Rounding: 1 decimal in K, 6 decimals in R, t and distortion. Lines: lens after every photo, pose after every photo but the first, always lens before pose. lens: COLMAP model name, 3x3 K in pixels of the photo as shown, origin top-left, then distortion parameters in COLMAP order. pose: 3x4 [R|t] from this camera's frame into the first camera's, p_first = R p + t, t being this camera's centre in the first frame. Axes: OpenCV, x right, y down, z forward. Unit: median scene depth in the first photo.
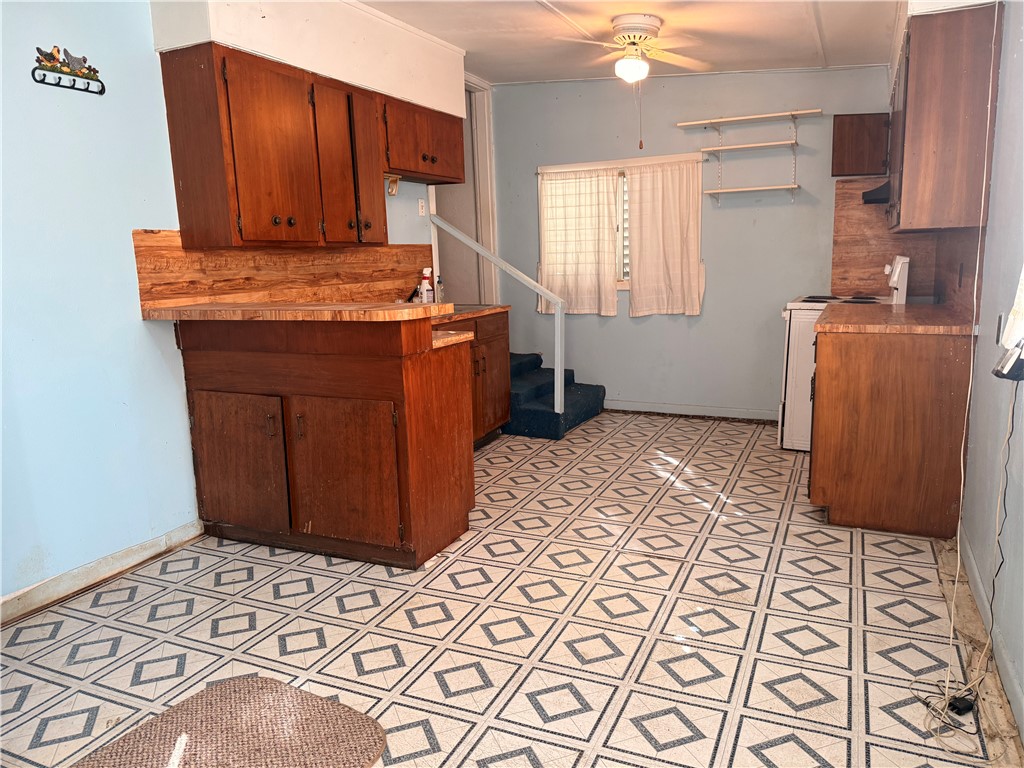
lens RADIAL K [[715.7, 0, 512.0], [0, 715.7, 384.0], [0, 0, 1]] dist [0.055719, -0.060252]
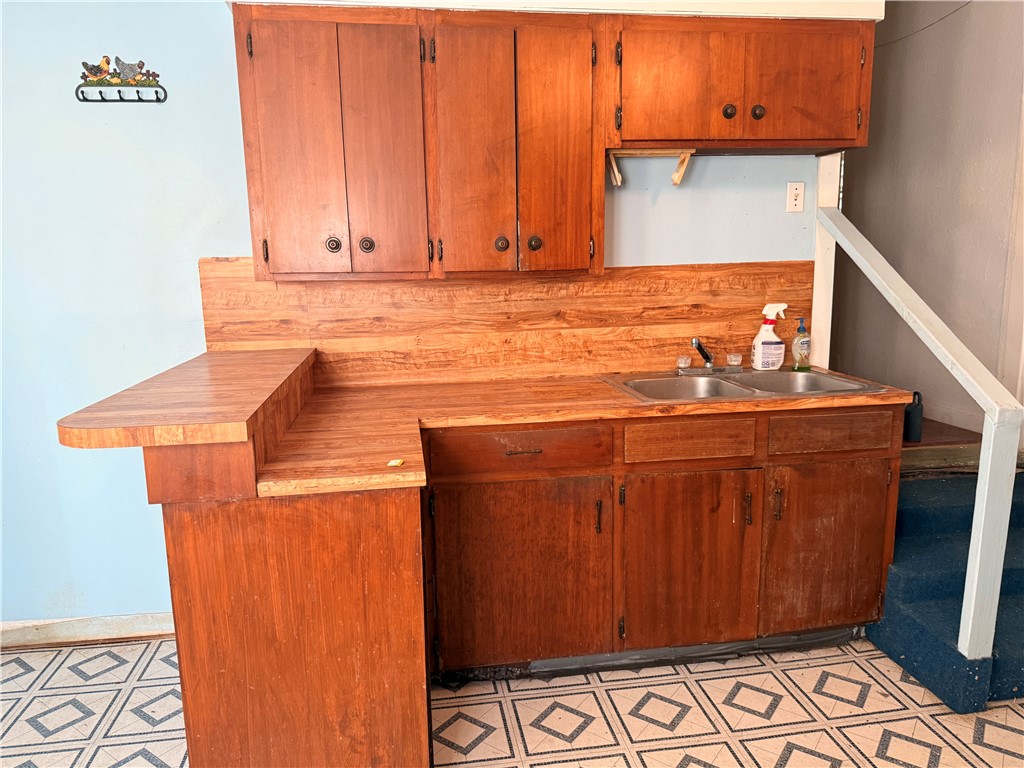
lens RADIAL K [[712.6, 0, 512.0], [0, 712.6, 384.0], [0, 0, 1]] dist [0.165077, -0.193911]
pose [[0.568914, 0.125516, -0.812762, 0.310567], [-0.138493, 0.988792, 0.055759, -0.129348], [0.810652, 0.080840, 0.579921, 0.632601]]
